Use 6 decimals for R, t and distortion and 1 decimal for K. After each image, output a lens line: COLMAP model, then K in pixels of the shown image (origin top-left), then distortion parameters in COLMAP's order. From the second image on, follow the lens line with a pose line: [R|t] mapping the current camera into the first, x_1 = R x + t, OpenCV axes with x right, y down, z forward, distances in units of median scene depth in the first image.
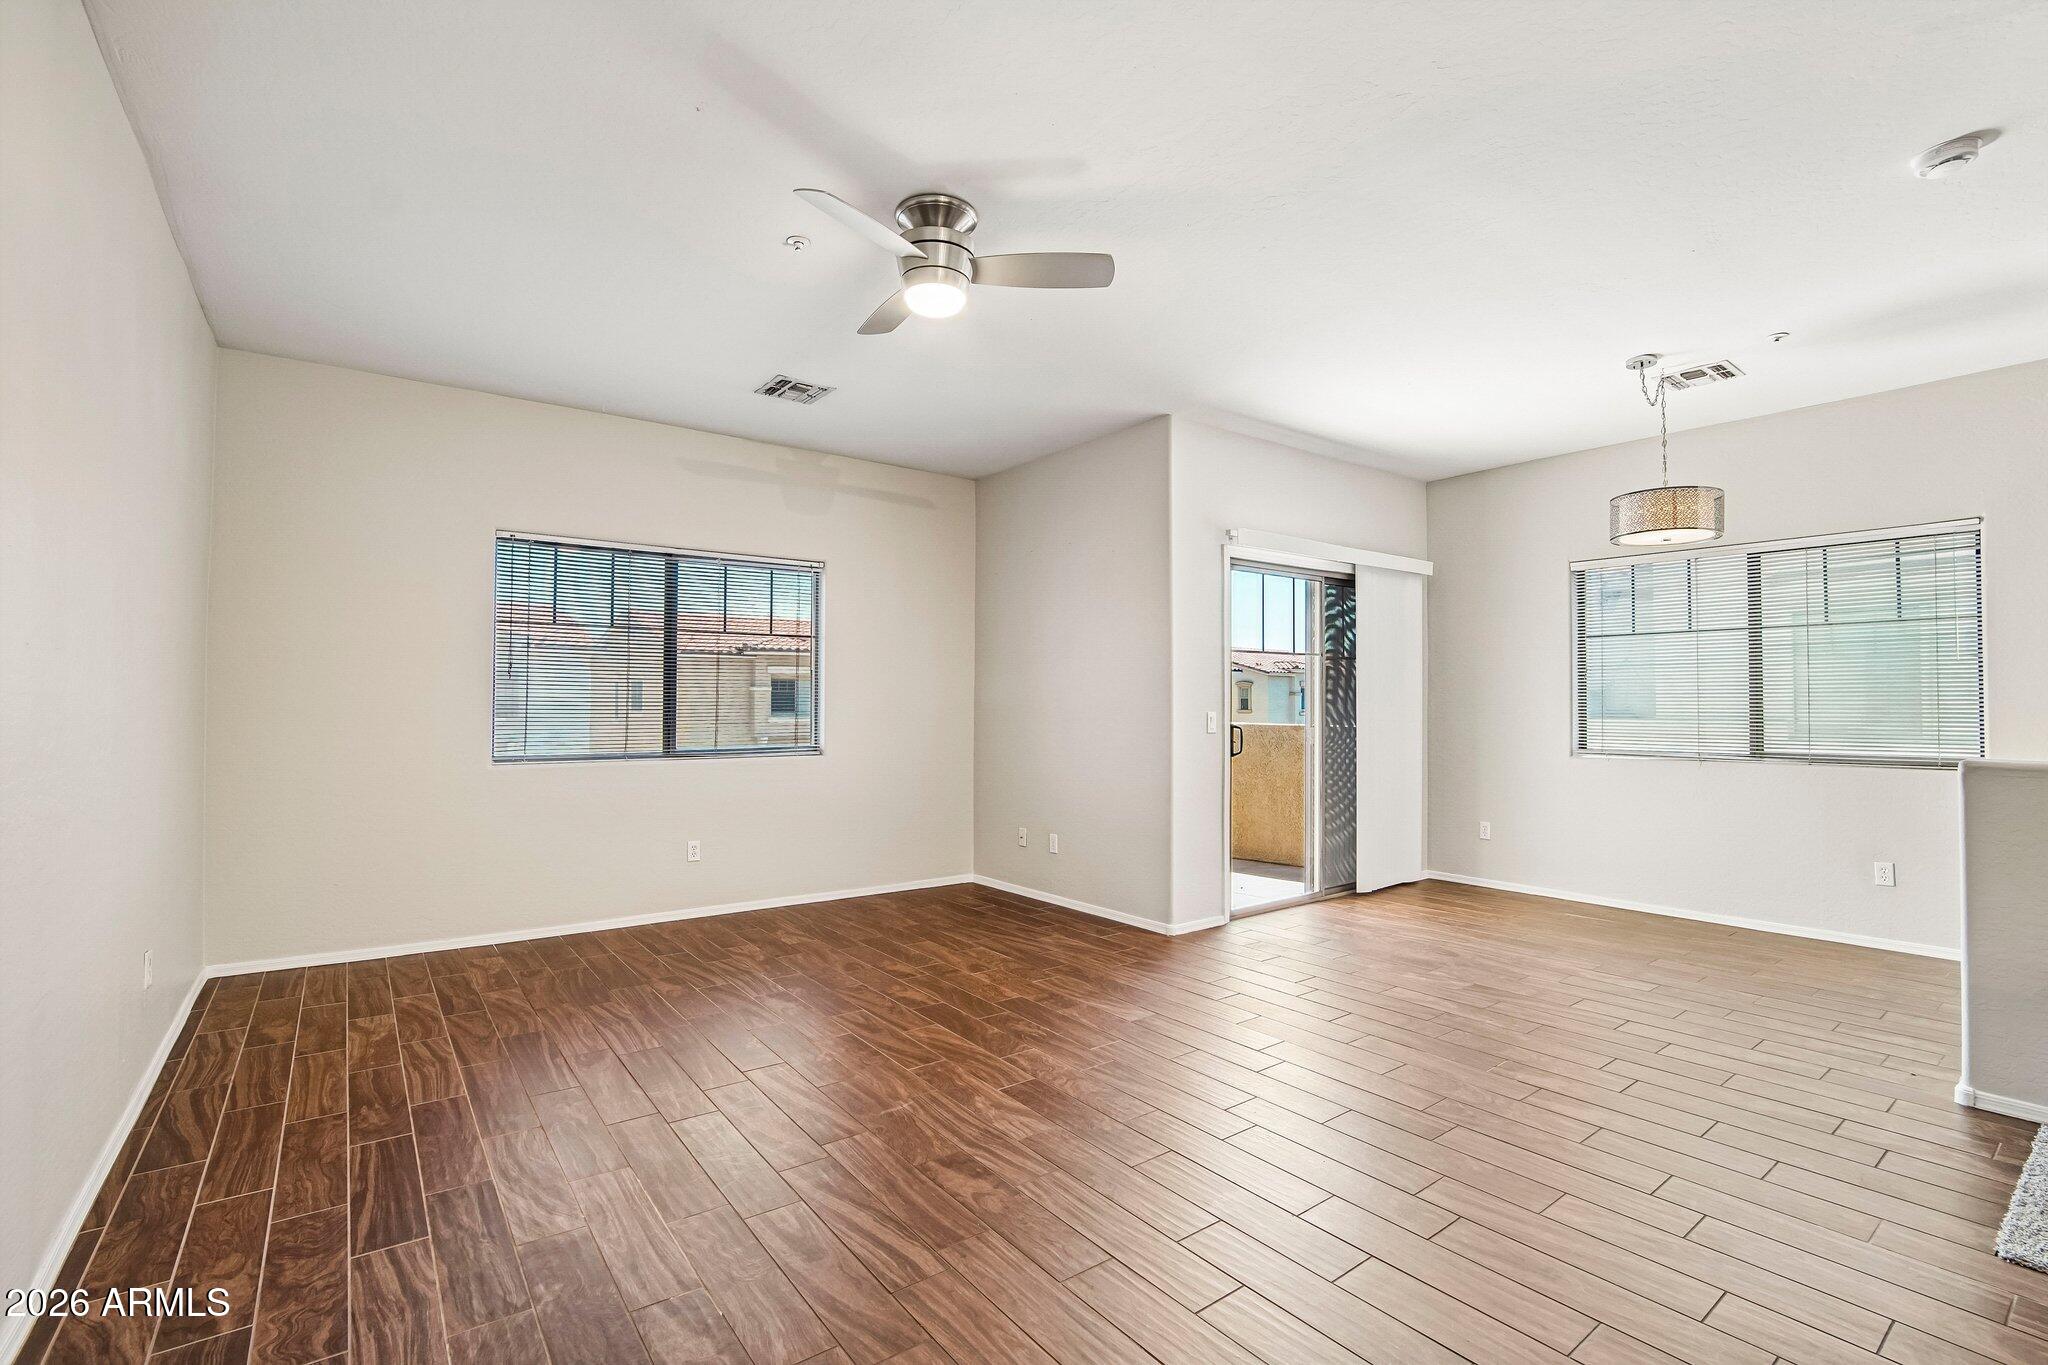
lens RADIAL K [[910.0, 0, 1021.6], [0, 910.0, 696.5], [0, 0, 1]] dist [-0.026887, 0.000347]
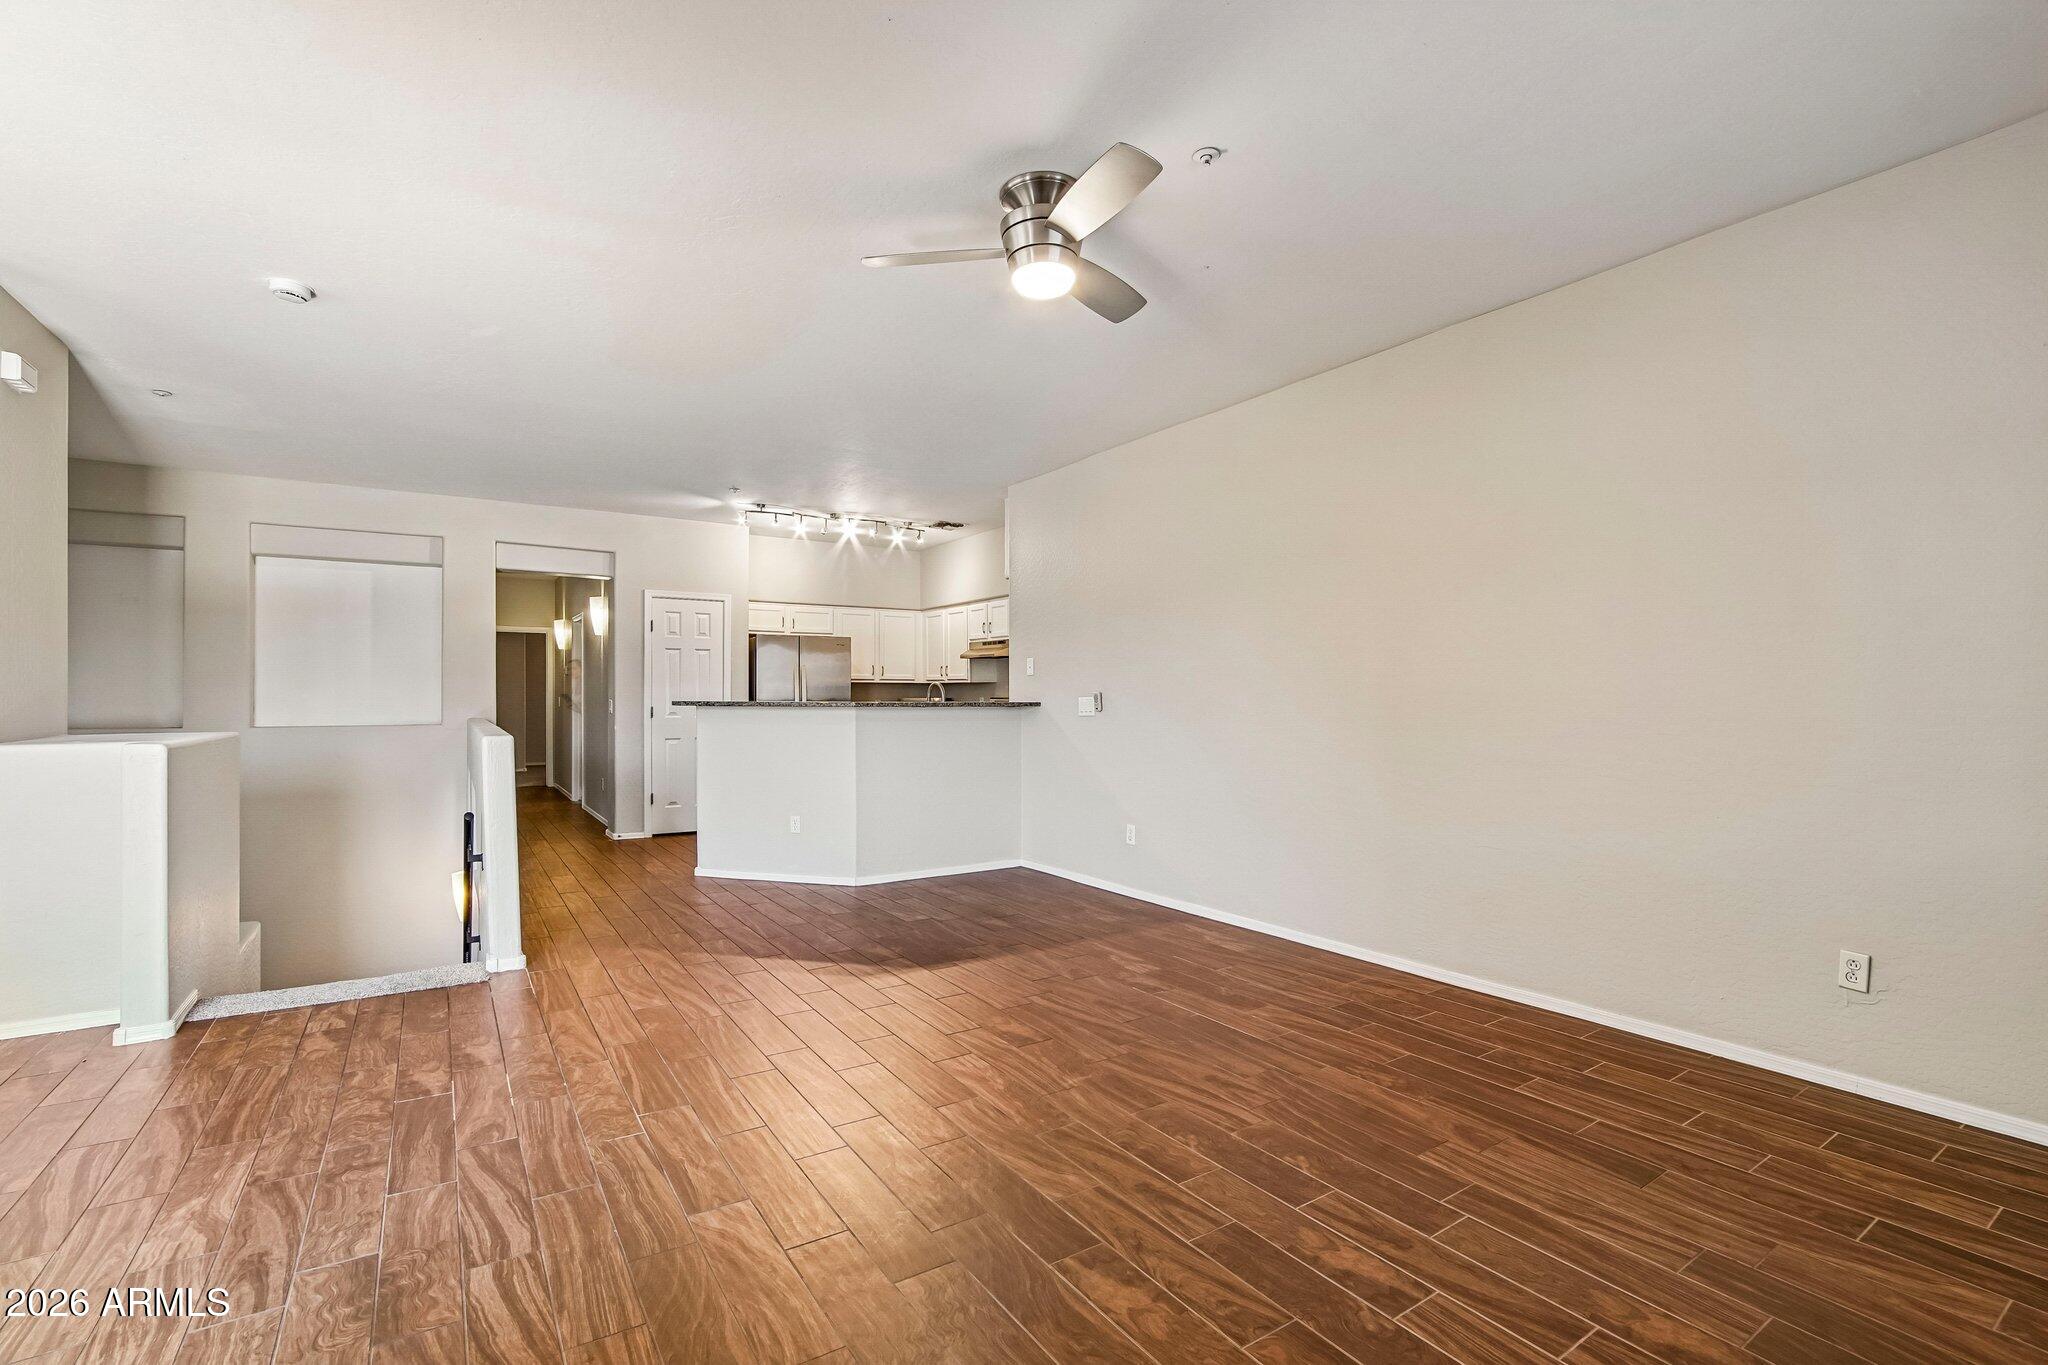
lens RADIAL K [[910.0, 0, 1021.6], [0, 910.0, 696.5], [0, 0, 1]] dist [-0.026887, 0.000347]
pose [[-0.997671, -0.001537, 0.068196, -0.105914], [-0.002107, 0.999963, -0.008289, 0.012496], [-0.068181, -0.008414, -0.997637, 1.523799]]
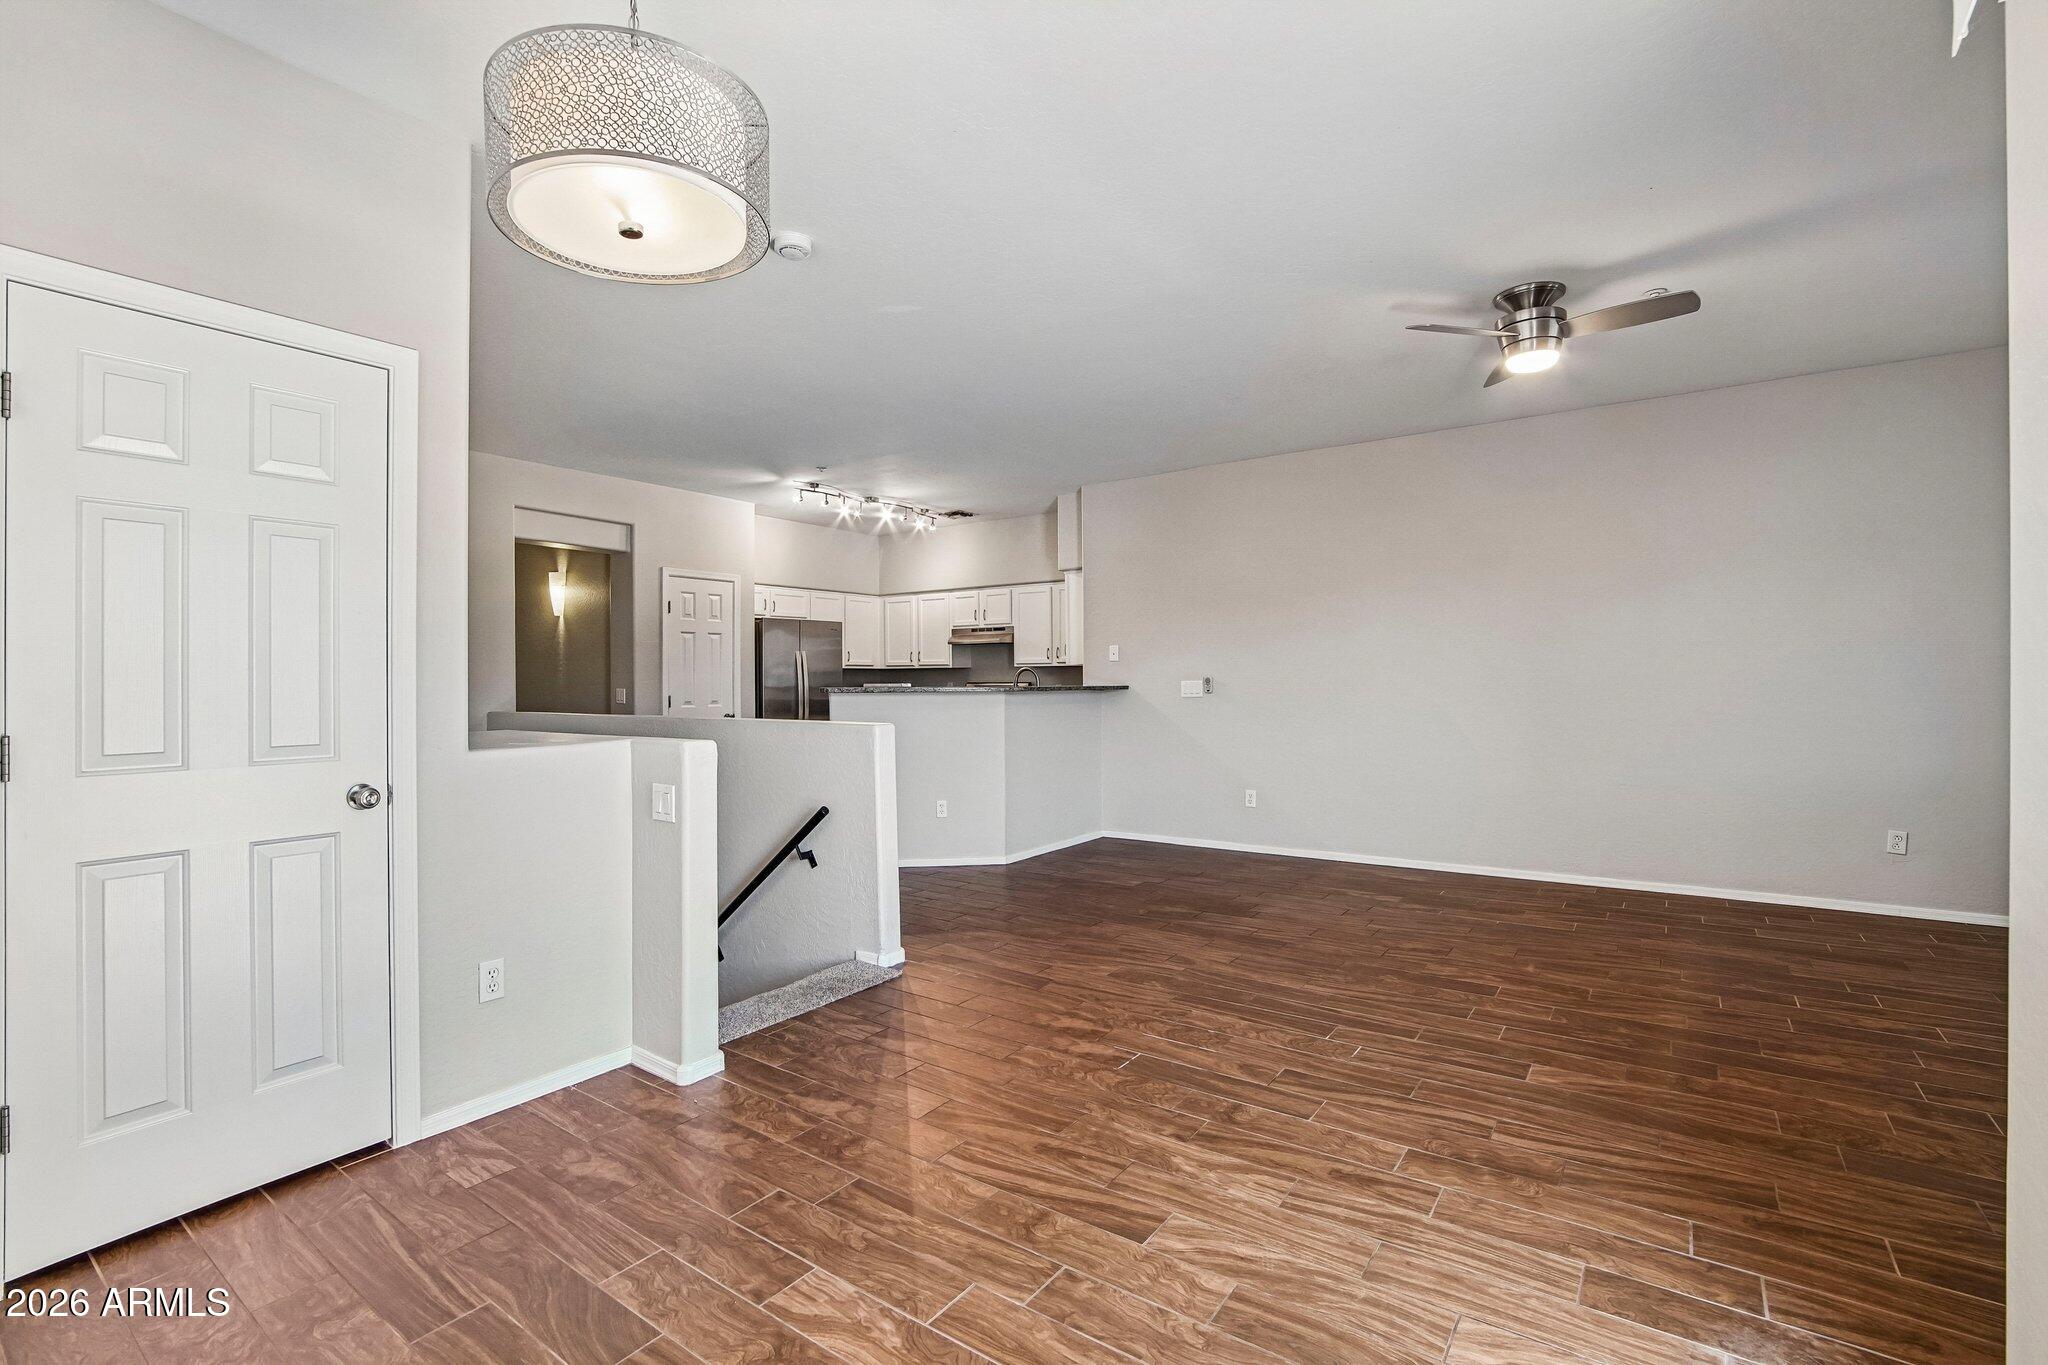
lens RADIAL K [[915.3, 0, 1024.0], [0, 915.3, 682.5], [0, 0, 1]] dist [-0.020016, 0.000421]
pose [[-0.953045, 0.007489, -0.302736, 0.761403], [0.009402, 0.999944, -0.004862, 0.009382], [0.302683, -0.007480, -0.953062, 1.555091]]
